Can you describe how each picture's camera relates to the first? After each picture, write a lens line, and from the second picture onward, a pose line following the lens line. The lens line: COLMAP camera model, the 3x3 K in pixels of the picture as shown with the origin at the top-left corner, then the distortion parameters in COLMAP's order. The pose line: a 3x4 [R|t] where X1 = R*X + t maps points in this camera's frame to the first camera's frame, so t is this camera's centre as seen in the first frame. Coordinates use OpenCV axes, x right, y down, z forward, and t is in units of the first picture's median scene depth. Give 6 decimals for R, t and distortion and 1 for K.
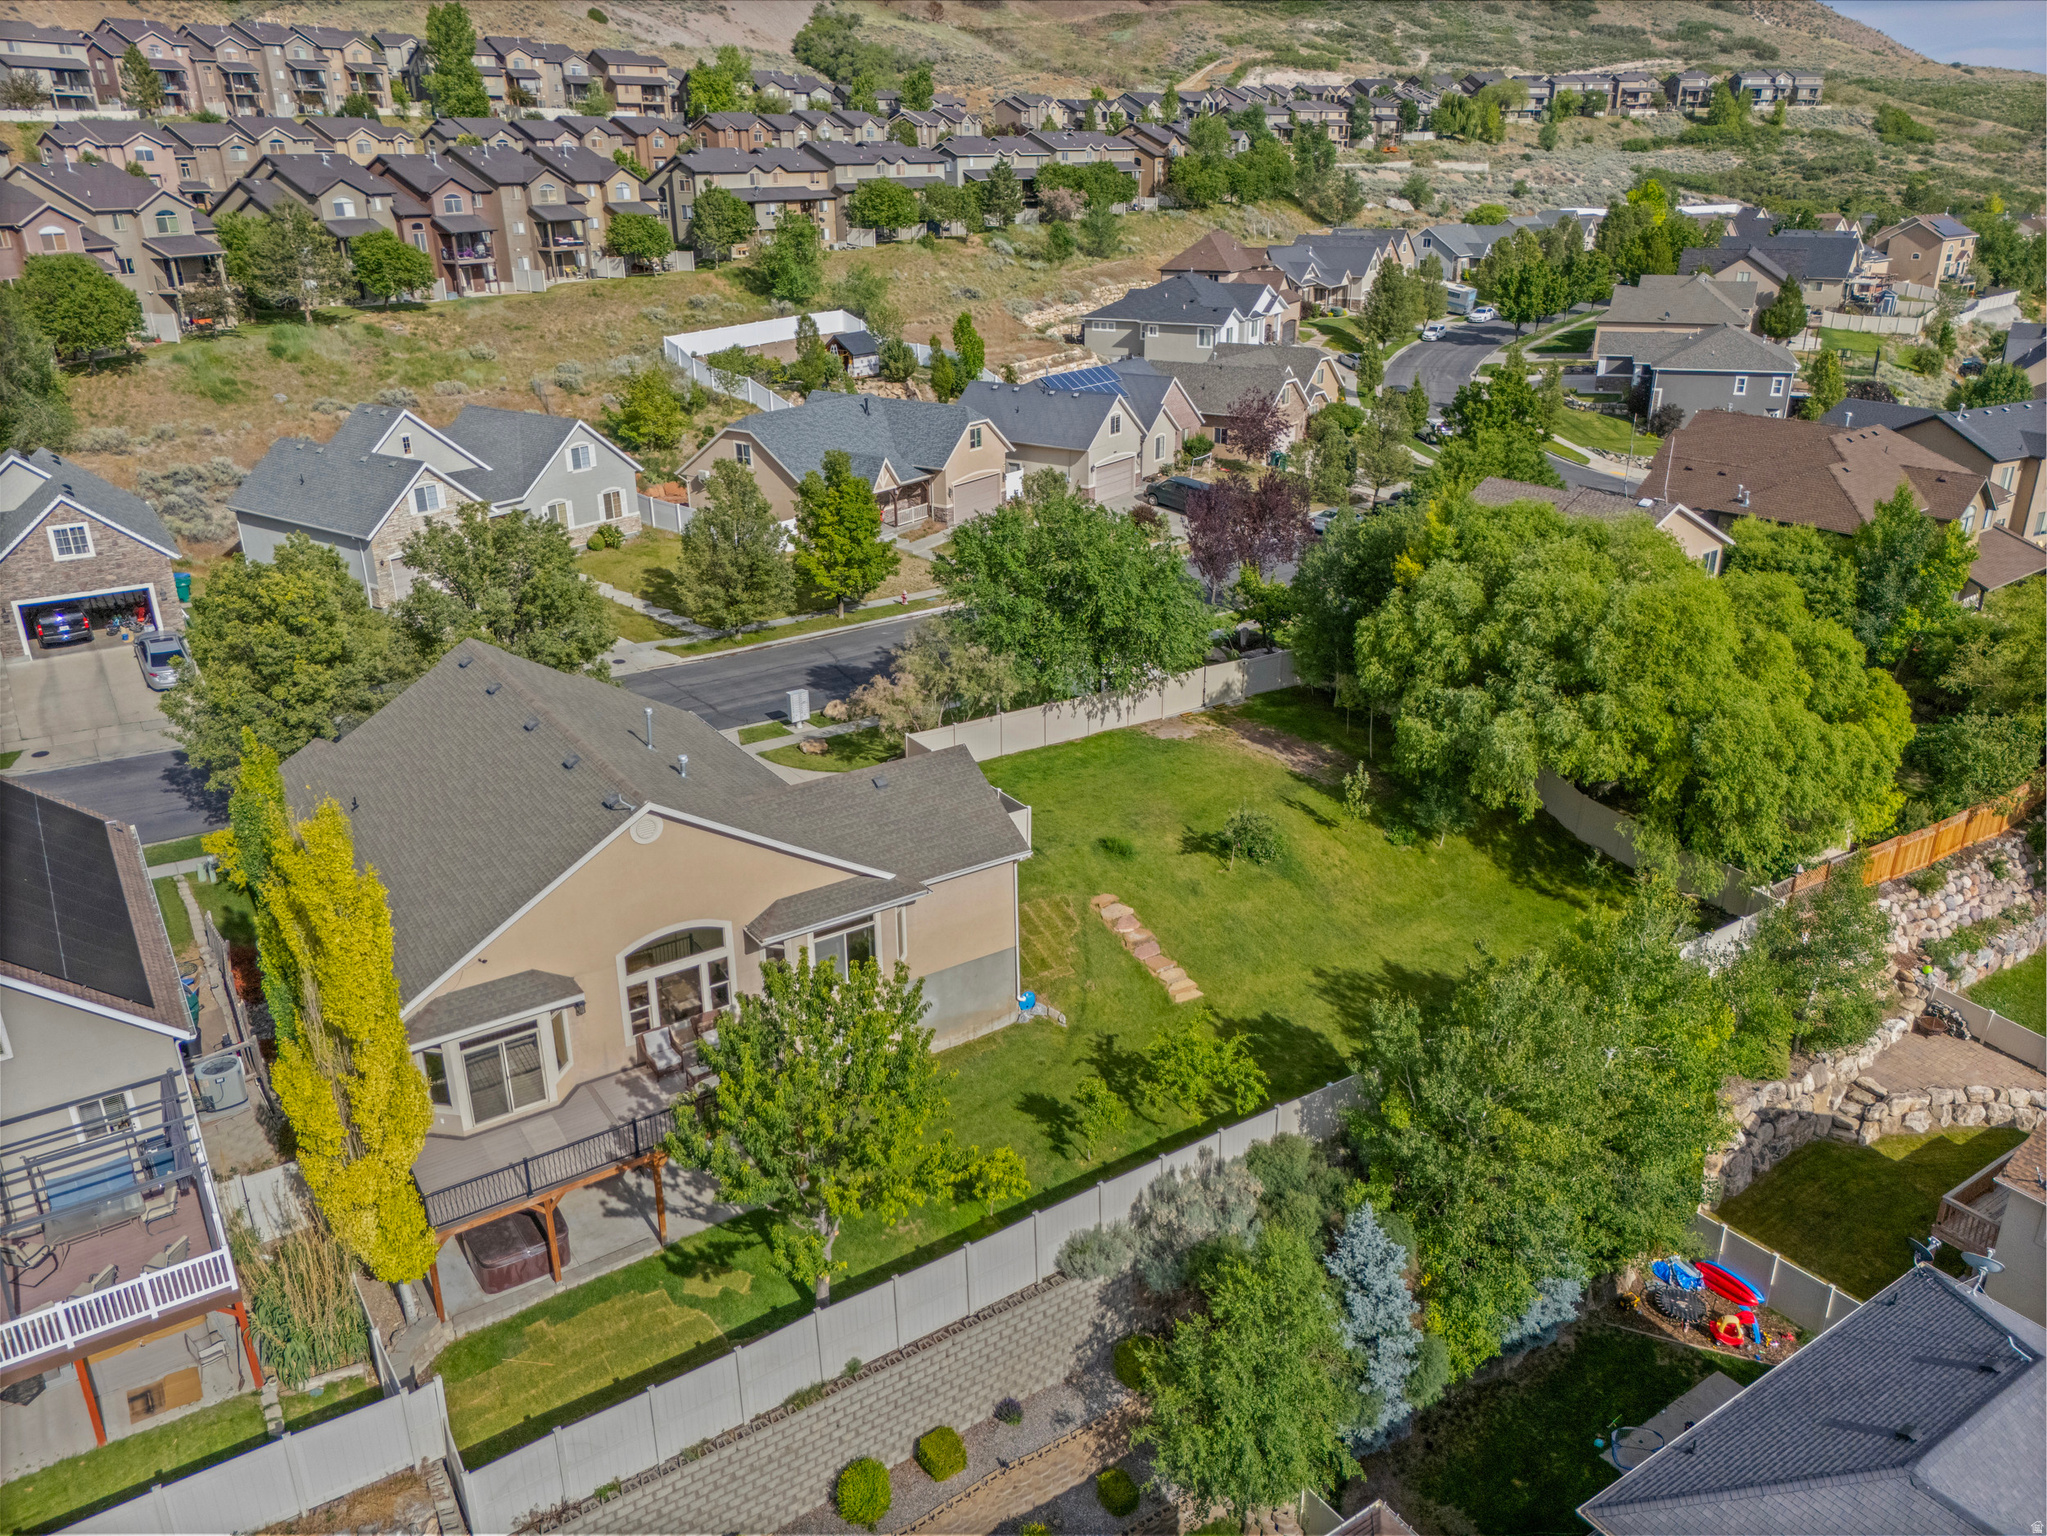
lens RADIAL K [[1511.3, 0, 1032.3], [0, 1511.3, 760.3], [0, 0, 1]] dist [0.066853, -0.056253]
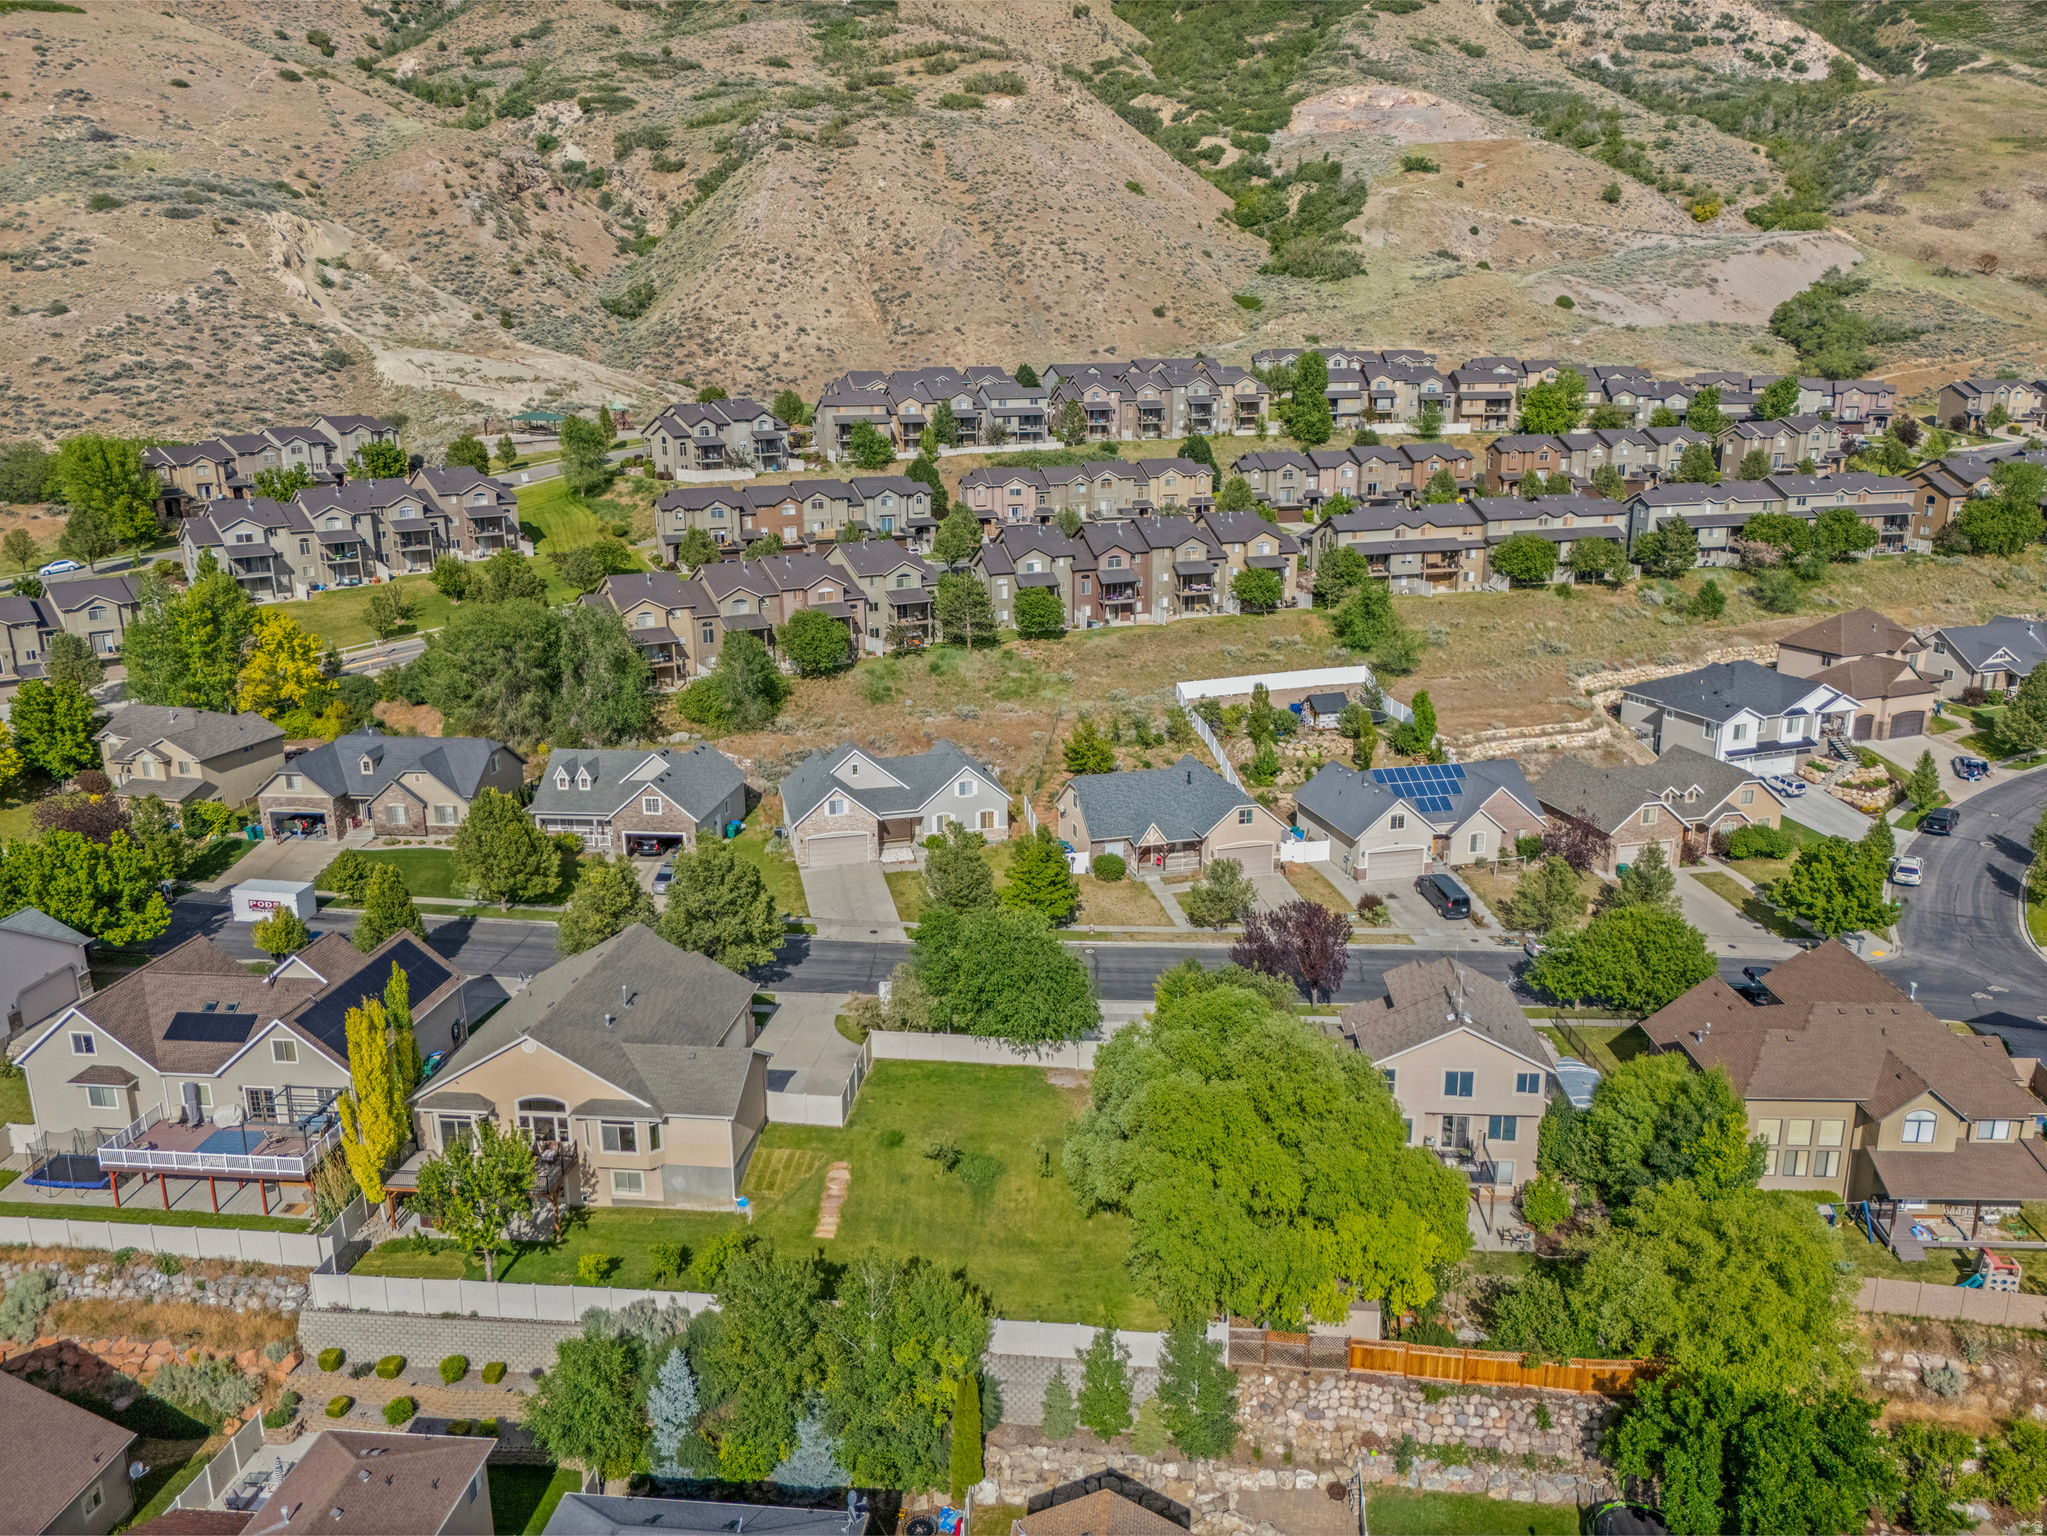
lens RADIAL K [[1505.5, 0, 1025.7], [0, 1505.5, 762.5], [0, 0, 1]] dist [0.068257, -0.057121]
pose [[0.763474, 0.174292, -0.621876, 0.515687], [-0.238869, 0.970821, -0.021168, -0.155529], [0.600041, 0.164708, 0.782829, -0.113238]]
